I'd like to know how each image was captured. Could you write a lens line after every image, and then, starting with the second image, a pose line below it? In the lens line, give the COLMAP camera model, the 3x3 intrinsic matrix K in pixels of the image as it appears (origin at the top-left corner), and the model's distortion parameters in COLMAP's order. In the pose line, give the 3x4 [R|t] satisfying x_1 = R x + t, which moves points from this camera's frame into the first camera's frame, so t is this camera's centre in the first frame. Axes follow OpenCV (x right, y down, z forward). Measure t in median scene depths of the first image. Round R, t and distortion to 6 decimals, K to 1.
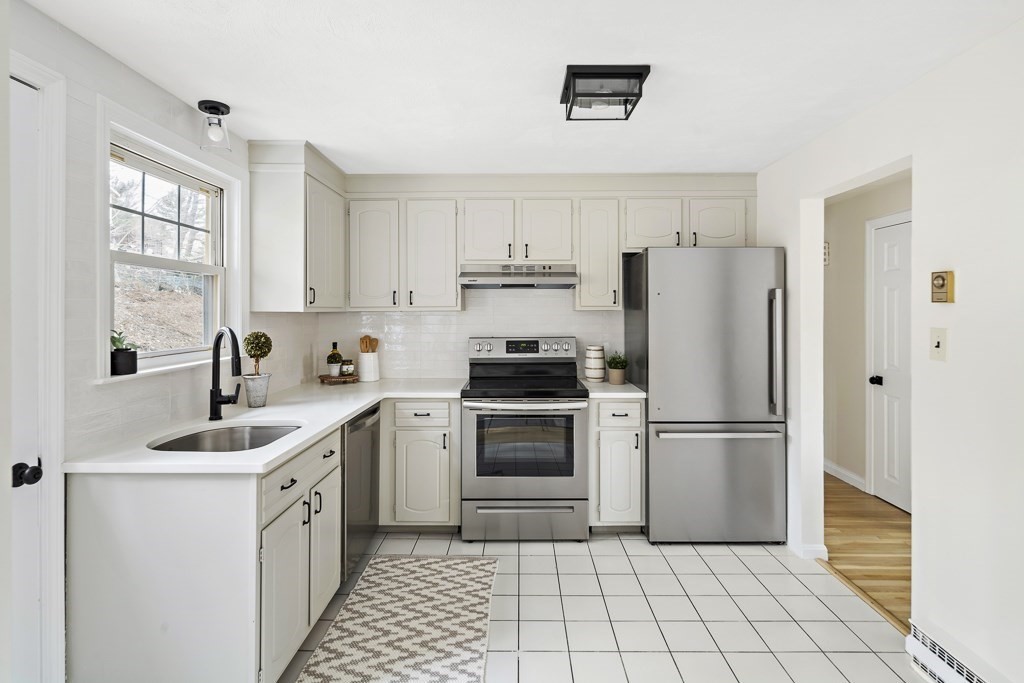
lens RADIAL K [[511.2, 0, 513.0], [0, 511.2, 312.0], [0, 0, 1]] dist [0.006113, 0.000304]
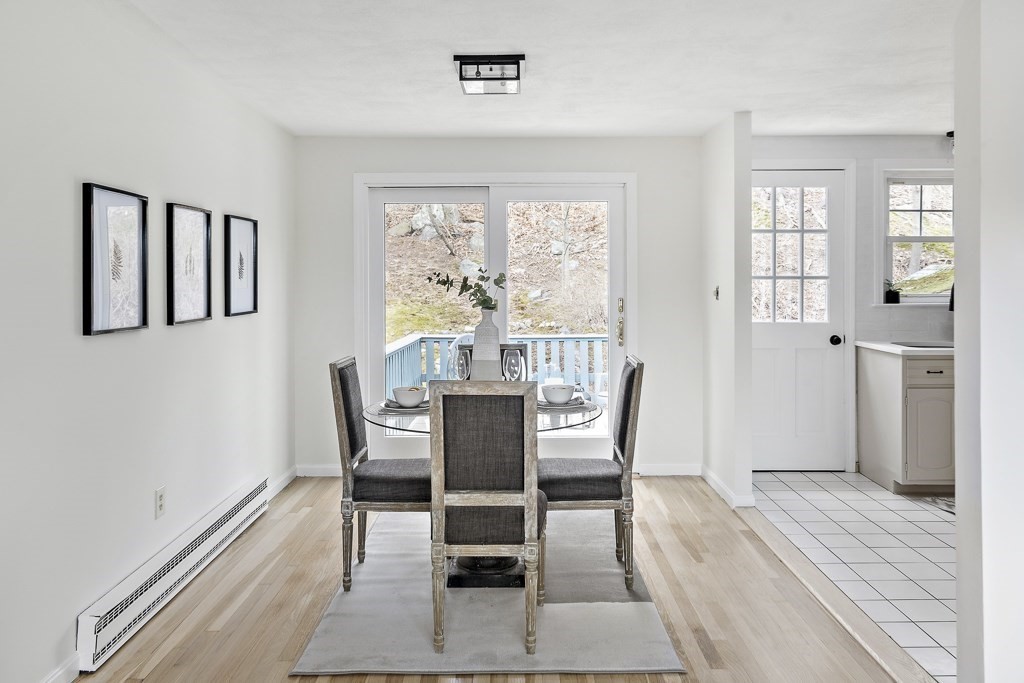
lens RADIAL K [[777.3, 0, 521.0], [0, 777.3, 279.0], [0, 0, 1]] dist [0.006874, 0.006496]
pose [[0.023650, 0.003458, -0.999714, 1.346034], [-0.000494, 0.999994, 0.003447, 0.016143], [0.999720, 0.000413, 0.023651, -0.265670]]
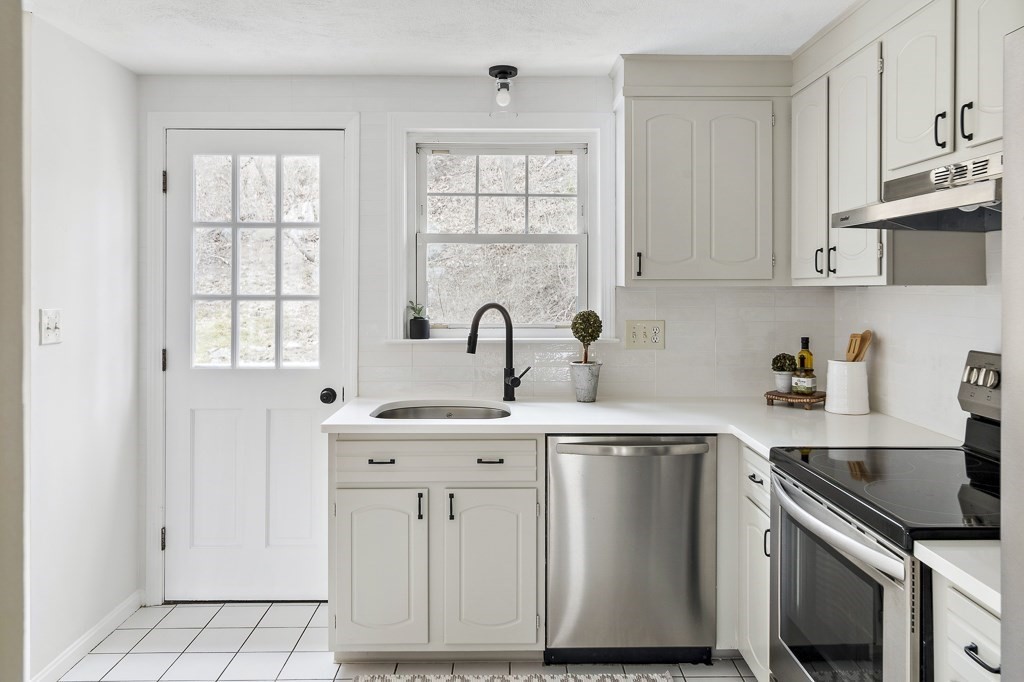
lens RADIAL K [[777.3, 0, 514.9], [0, 777.3, 285.7], [0, 0, 1]] dist [0.006874, 0.006496]
pose [[0.021246, 0.004565, -0.999764, 0.692457], [-0.001959, 0.999988, 0.004524, -0.006085], [0.999772, 0.001863, 0.021255, 0.796399]]
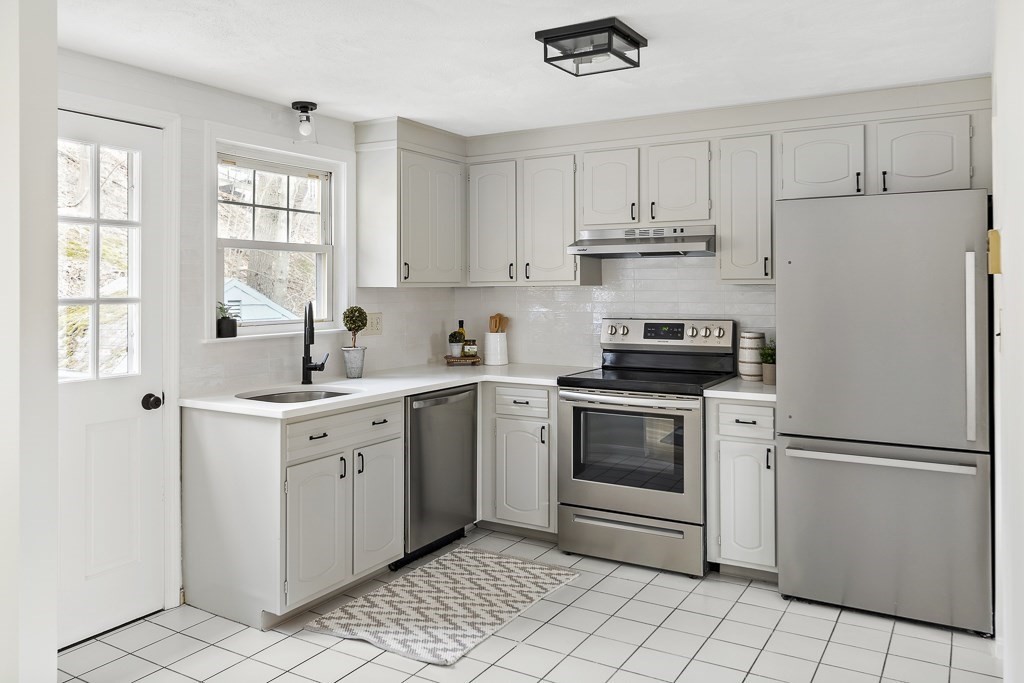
lens RADIAL K [[777.3, 0, 513.0], [0, 777.3, 282.0], [0, 0, 1]] dist [0.006874, 0.006496]
pose [[0.863201, -0.004596, -0.504839, 0.541761], [0.001568, 0.999978, -0.006422, -0.000332], [0.504858, 0.004752, 0.863190, -0.194350]]
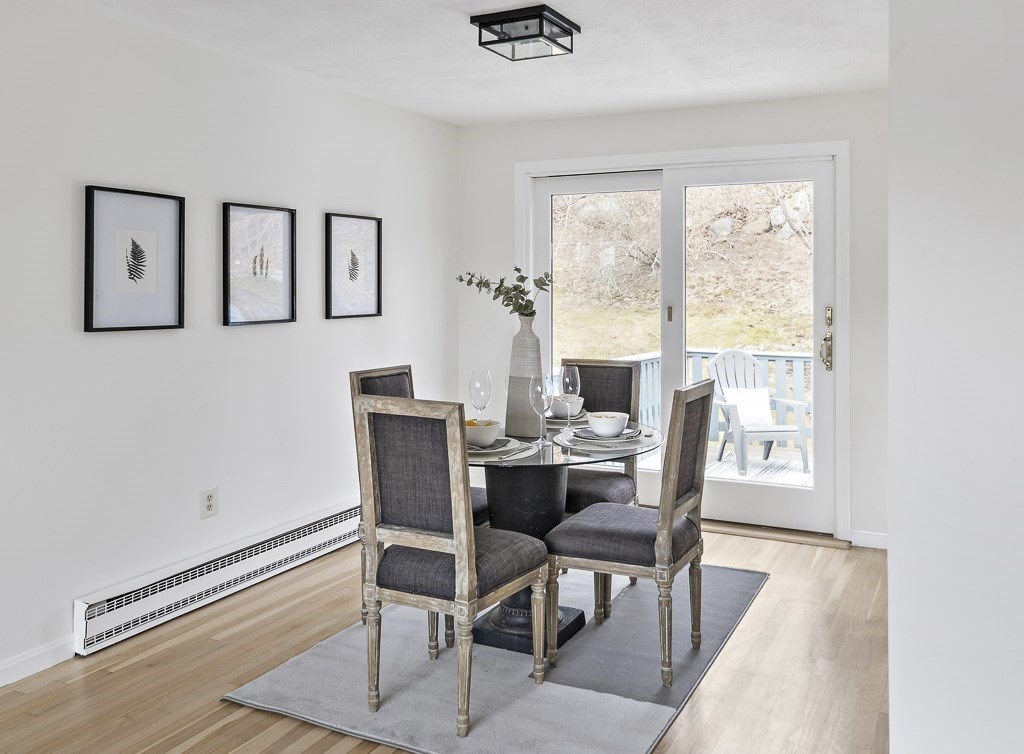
lens RADIAL K [[884.8, 0, 546.4], [0, 884.8, 281.8], [0, 0, 1]] dist [0.011702, -0.005949]
pose [[-0.420291, -0.000285, -0.907389, 1.157757], [-0.002046, 0.999998, 0.000634, 0.022459], [0.907387, 0.002123, -0.420291, 0.239349]]
